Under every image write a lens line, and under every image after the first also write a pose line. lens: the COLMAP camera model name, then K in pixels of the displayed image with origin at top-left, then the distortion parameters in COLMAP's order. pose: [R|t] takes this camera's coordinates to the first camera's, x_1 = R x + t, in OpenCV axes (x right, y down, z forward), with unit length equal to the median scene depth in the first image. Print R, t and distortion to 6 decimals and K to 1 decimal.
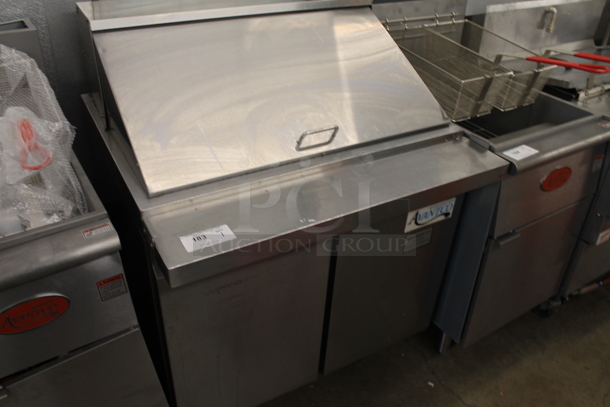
lens RADIAL K [[518.0, 0, 305.0], [0, 518.0, 203.5], [0, 0, 1]] dist [-0.178345, 0.134860]
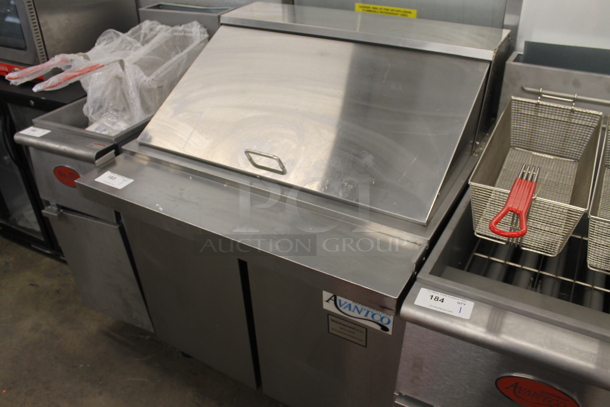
lens RADIAL K [[518.0, 0, 305.0], [0, 518.0, 203.5], [0, 0, 1]] dist [-0.178345, 0.134860]
pose [[0.476132, 0.427520, -0.768456, 0.766746], [-0.440440, 0.872296, 0.212396, -0.266428], [0.761125, 0.237330, 0.603625, 0.406100]]
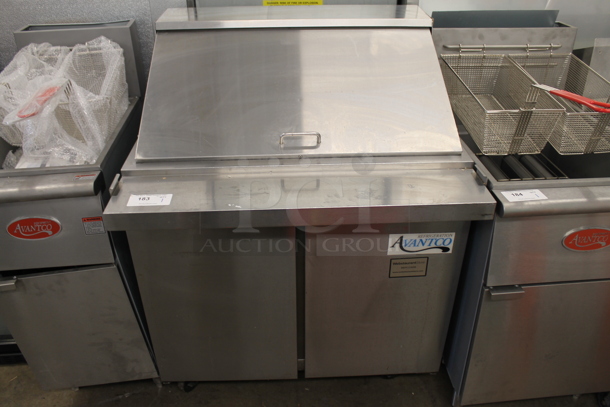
lens RADIAL K [[518.0, 0, 305.0], [0, 518.0, 203.5], [0, 0, 1]] dist [-0.178345, 0.134860]
pose [[0.883475, 0.198851, -0.424182, 0.446354], [-0.219255, 0.975667, 0.000723, -0.004463], [0.414005, 0.092365, 0.905577, 0.044888]]
